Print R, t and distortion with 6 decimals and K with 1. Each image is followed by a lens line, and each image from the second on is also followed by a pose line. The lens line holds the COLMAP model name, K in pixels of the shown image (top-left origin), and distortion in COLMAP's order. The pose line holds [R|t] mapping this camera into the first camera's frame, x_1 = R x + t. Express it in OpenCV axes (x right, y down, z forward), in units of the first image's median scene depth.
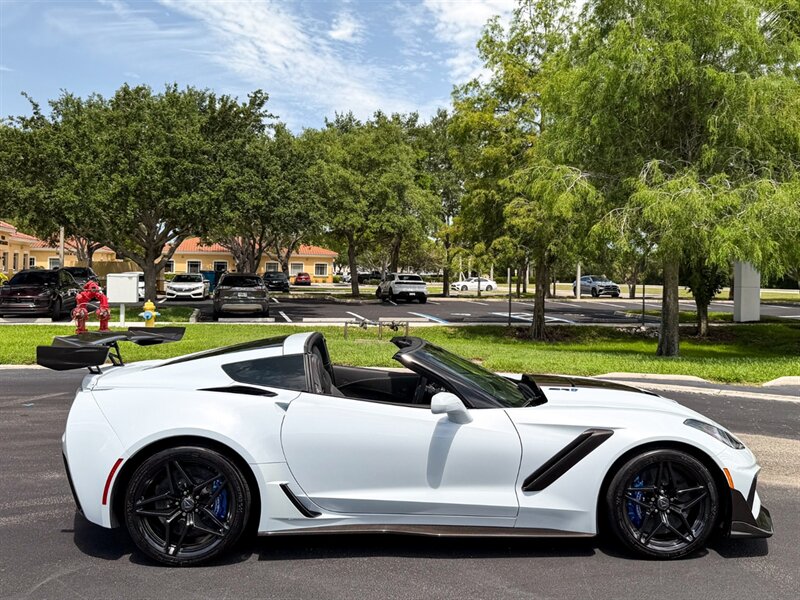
lens RADIAL K [[748.4, 0, 435.2], [0, 748.4, 290.1], [0, 0, 1]] dist [0.017044, 0.000000]
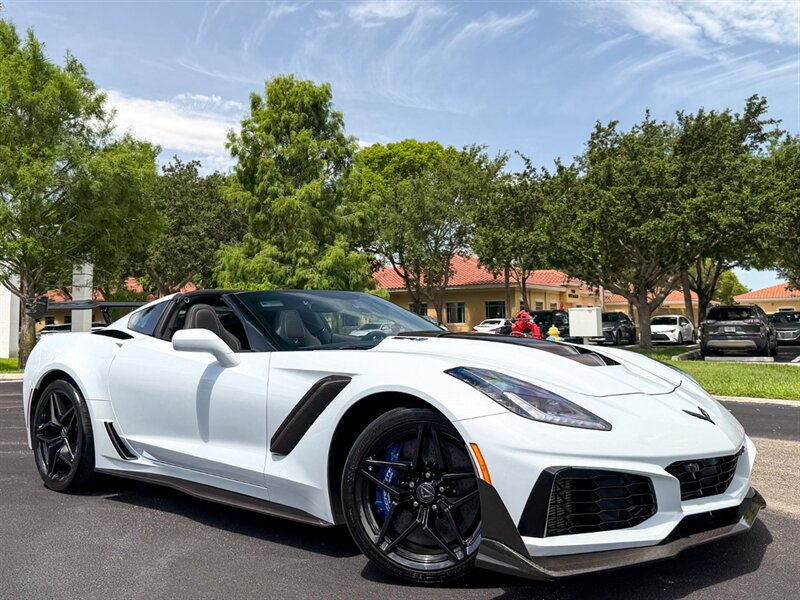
lens RADIAL K [[790.2, 0, 399.9], [0, 790.2, 281.8], [0, 0, 1]] dist [0.037590, 0.000000]
pose [[0.693157, -0.073197, -0.717060, 0.141160], [0.012808, 0.995924, -0.089281, 0.028542], [0.720673, 0.052702, 0.691269, 0.088771]]
